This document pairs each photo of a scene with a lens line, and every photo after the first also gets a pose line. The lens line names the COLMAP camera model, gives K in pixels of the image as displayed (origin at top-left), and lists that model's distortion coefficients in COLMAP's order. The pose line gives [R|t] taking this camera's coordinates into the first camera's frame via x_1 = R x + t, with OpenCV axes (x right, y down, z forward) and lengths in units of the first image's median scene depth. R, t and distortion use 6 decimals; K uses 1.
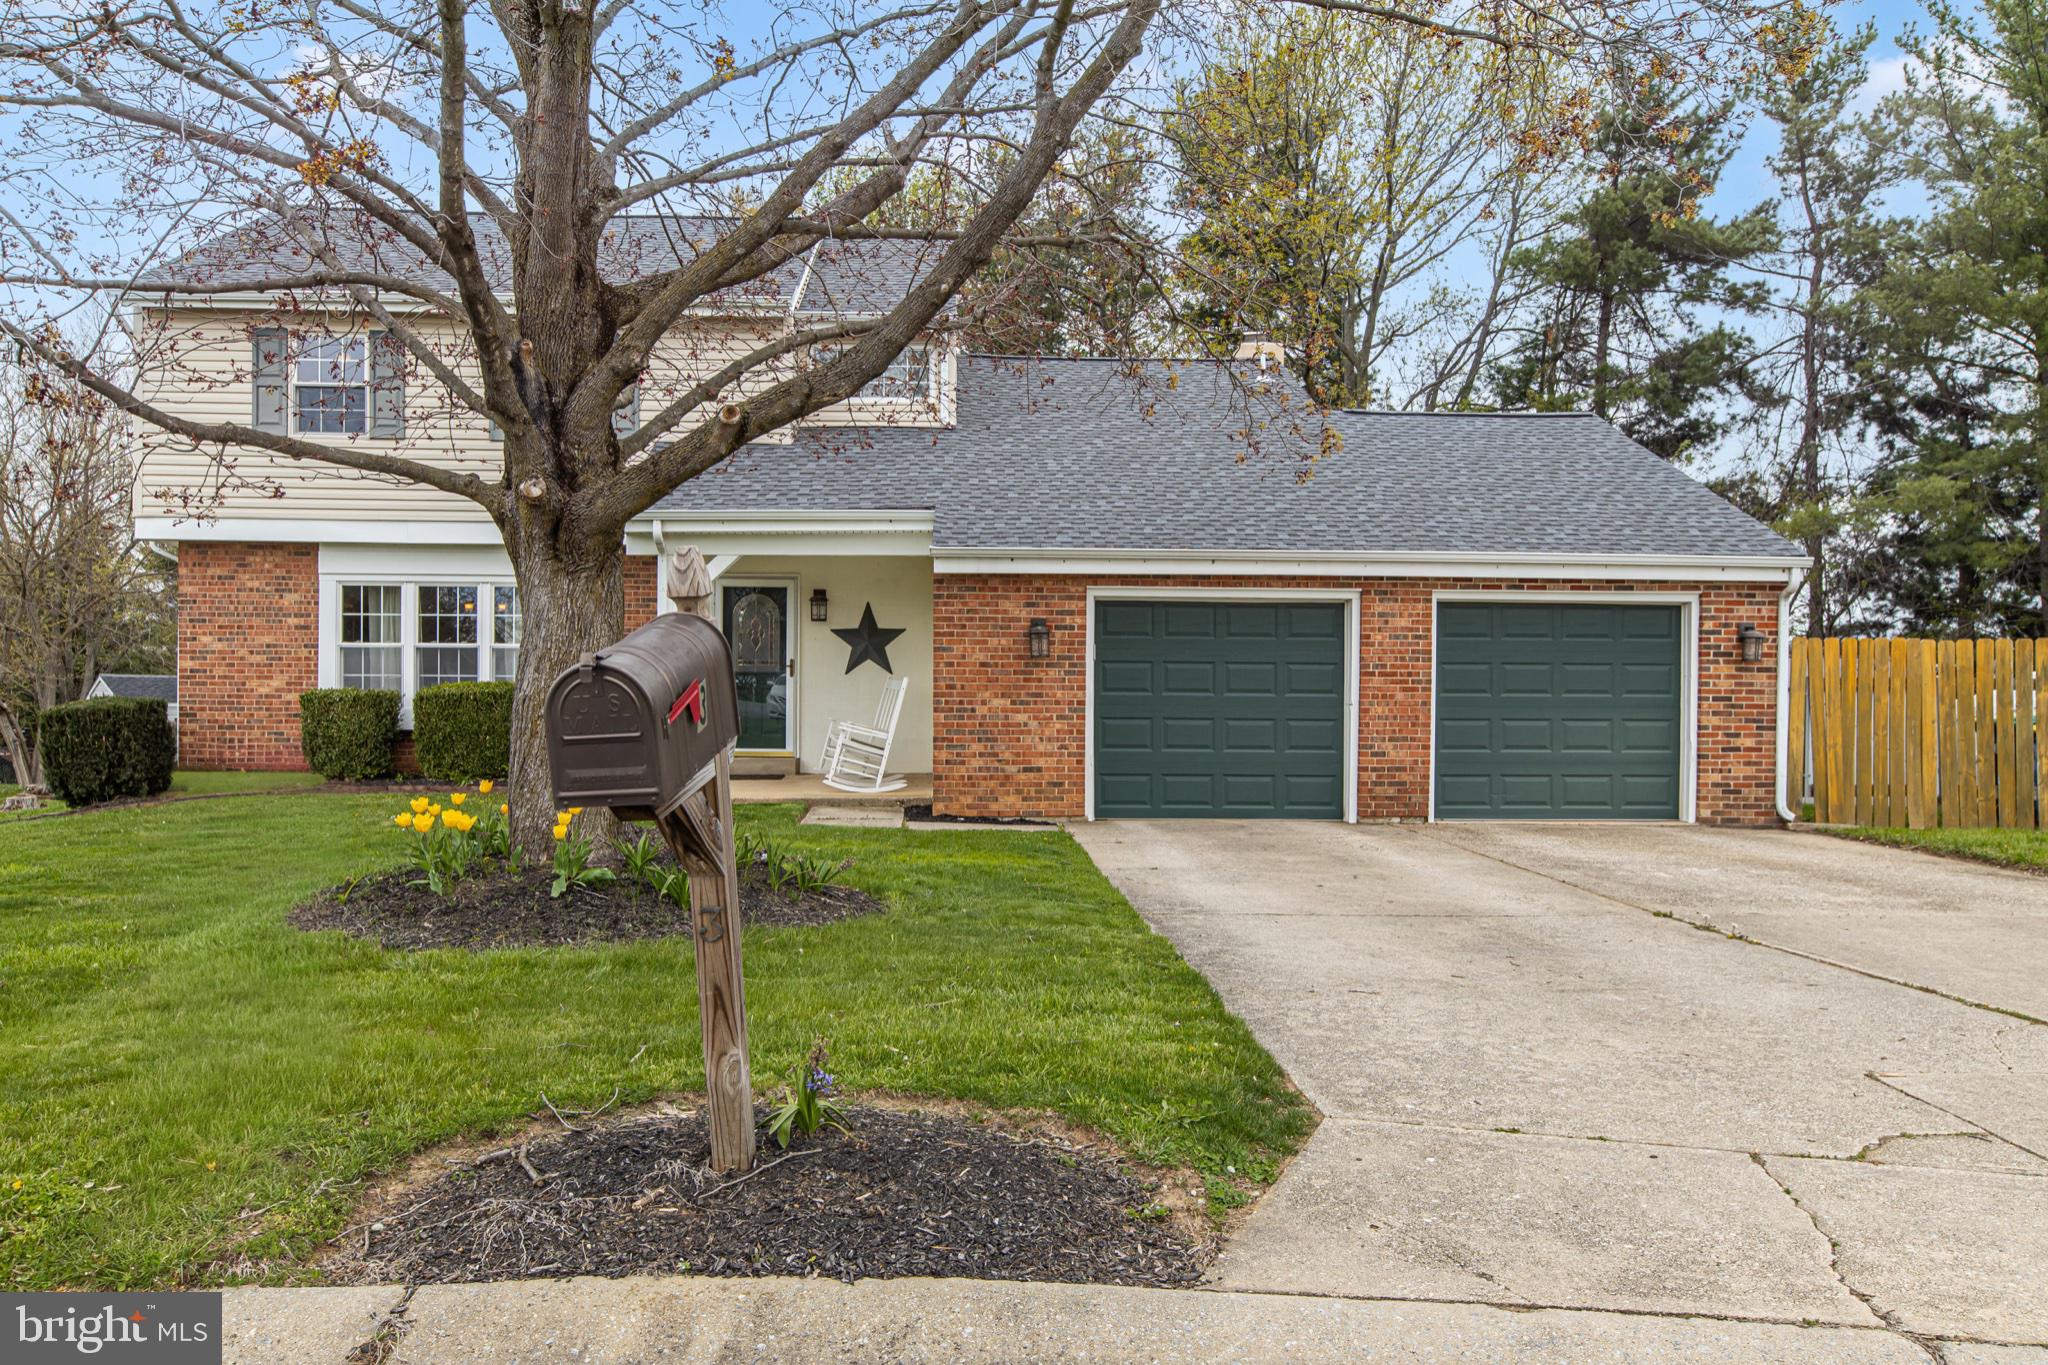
lens RADIAL K [[1548.1, 0, 1024.0], [0, 1548.1, 682.5], [0, 0, 1]] dist [0.013843, -0.008633]
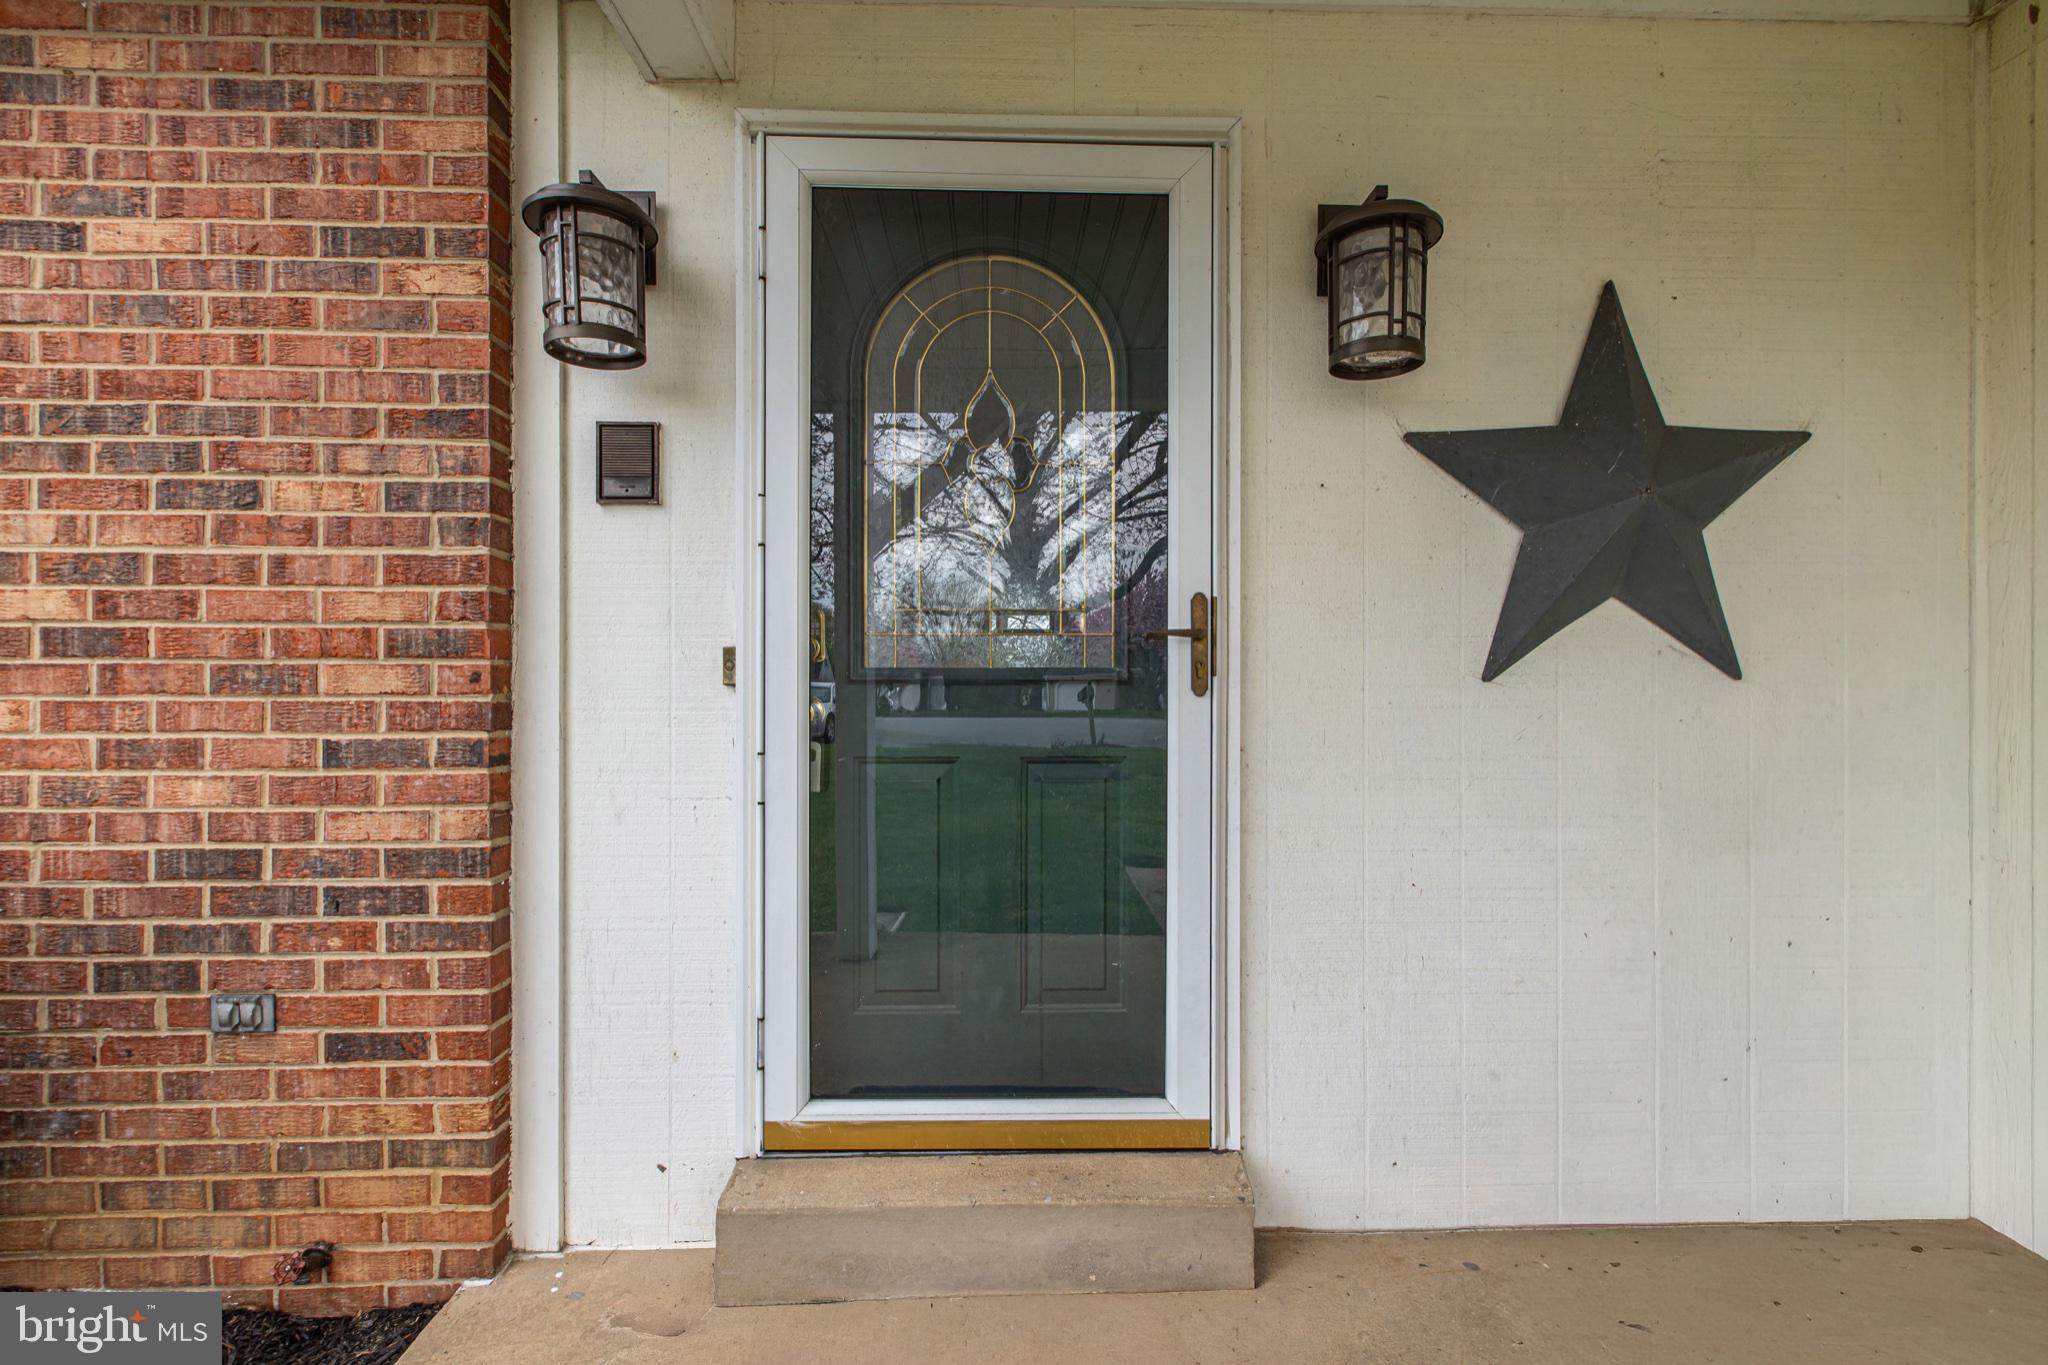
lens RADIAL K [[900.9, 0, 1023.3], [0, 900.9, 689.1], [0, 0, 1]] dist [0.002438, 0.000419]
pose [[0.999922, -0.004405, -0.011674, -0.202312], [0.004426, 0.999989, 0.001717, -0.005631], [0.011666, -0.001769, 0.999930, 1.073901]]
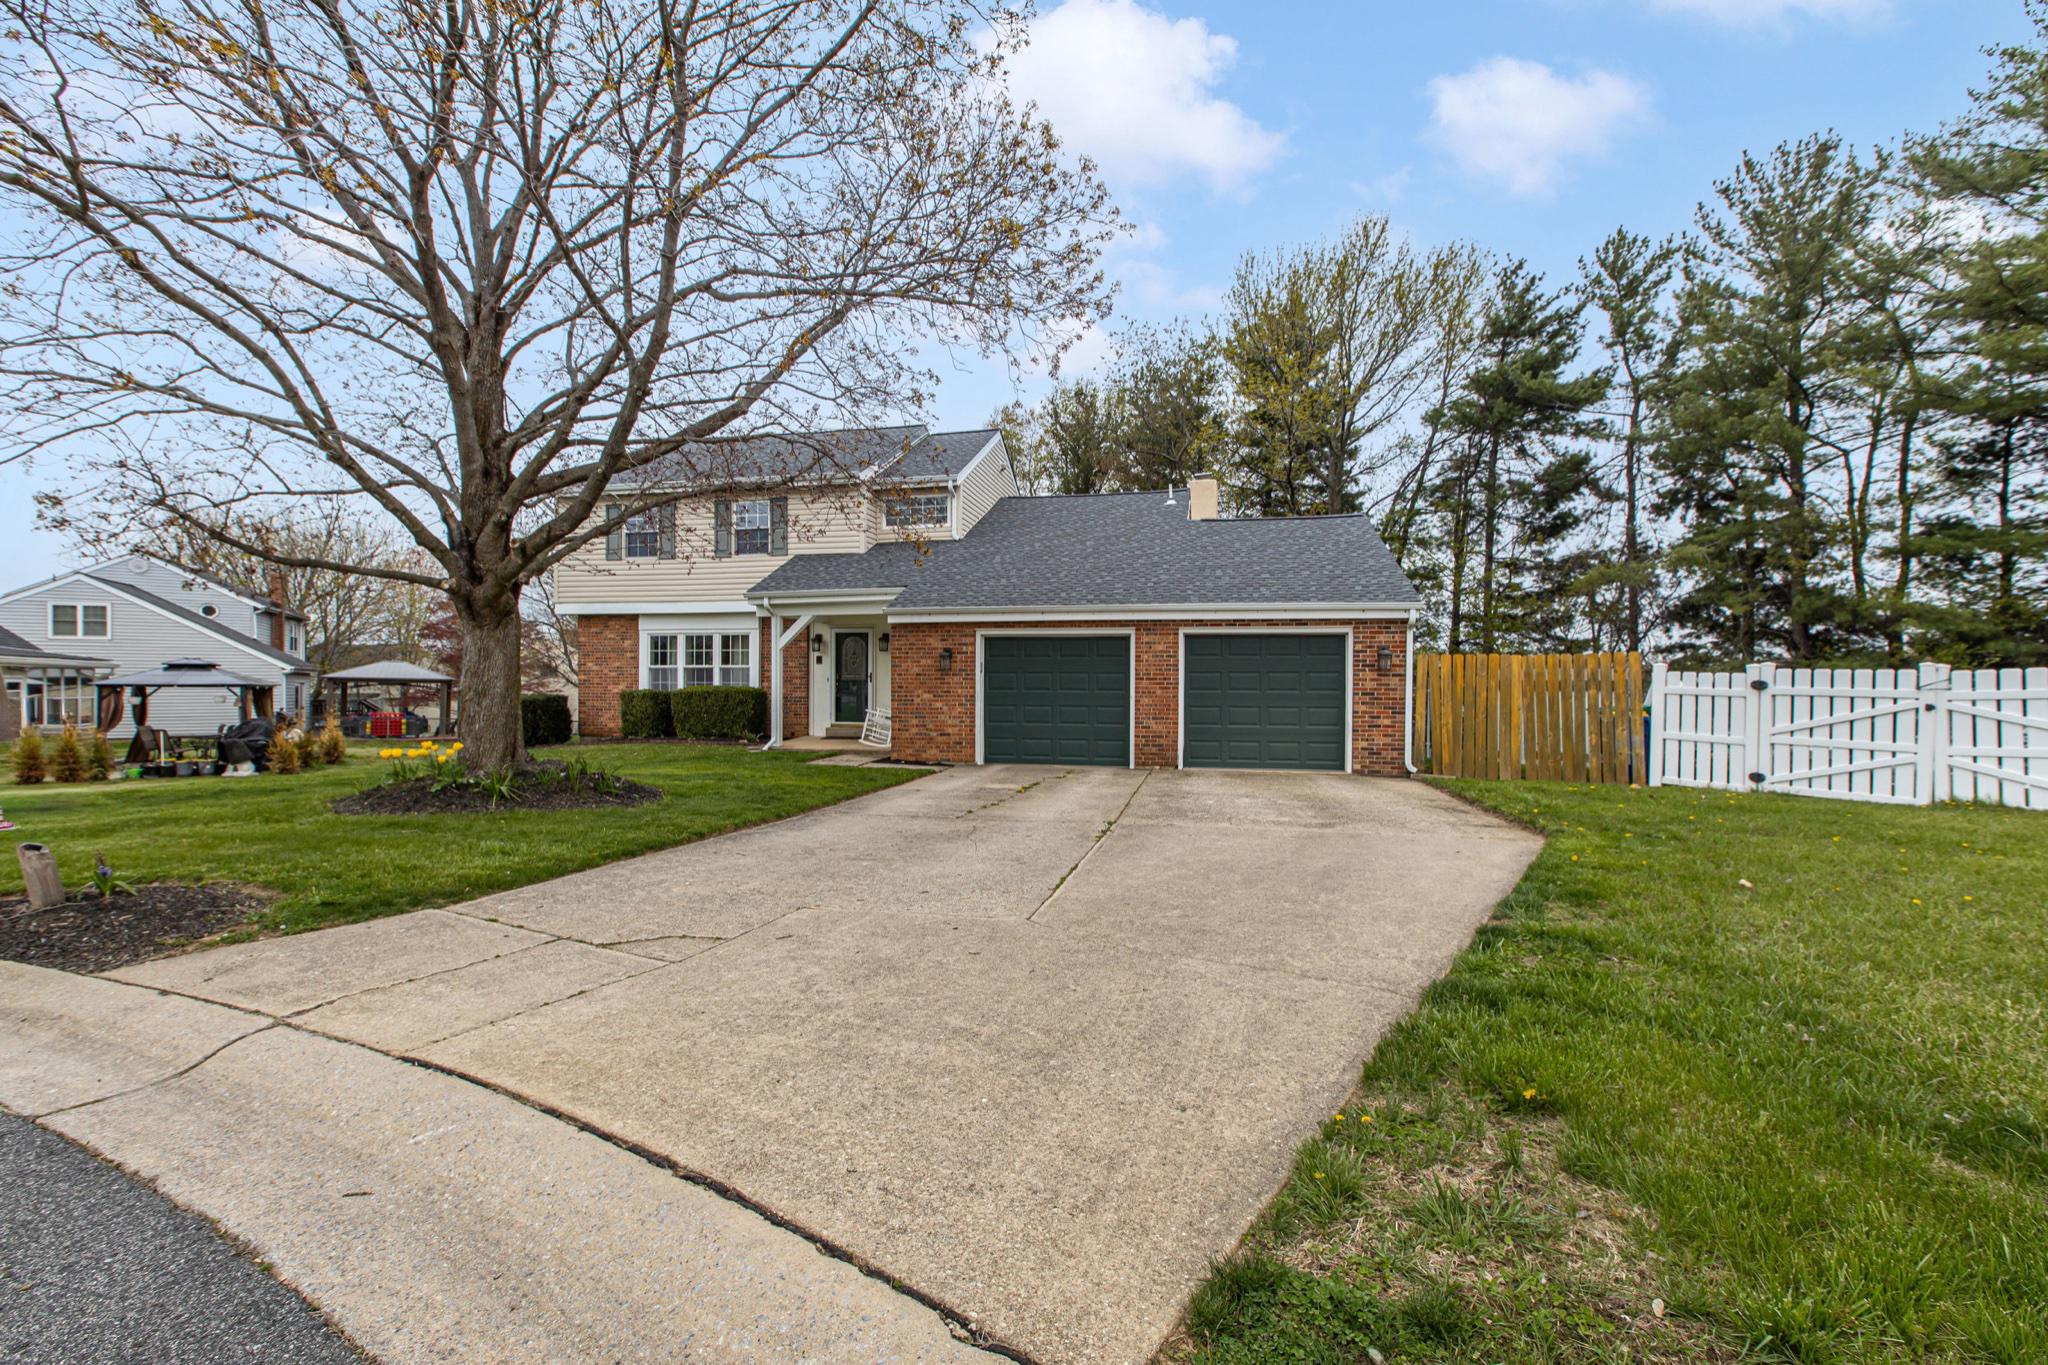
lens RADIAL K [[900.9, 0, 1023.3], [0, 900.9, 689.1], [0, 0, 1]] dist [0.002438, 0.000419]
pose [[0.969252, -0.001775, -0.246063, 0.334508], [0.001926, 0.999998, 0.000371, 0.004749], [0.246061, -0.000833, 0.969254, 0.034542]]
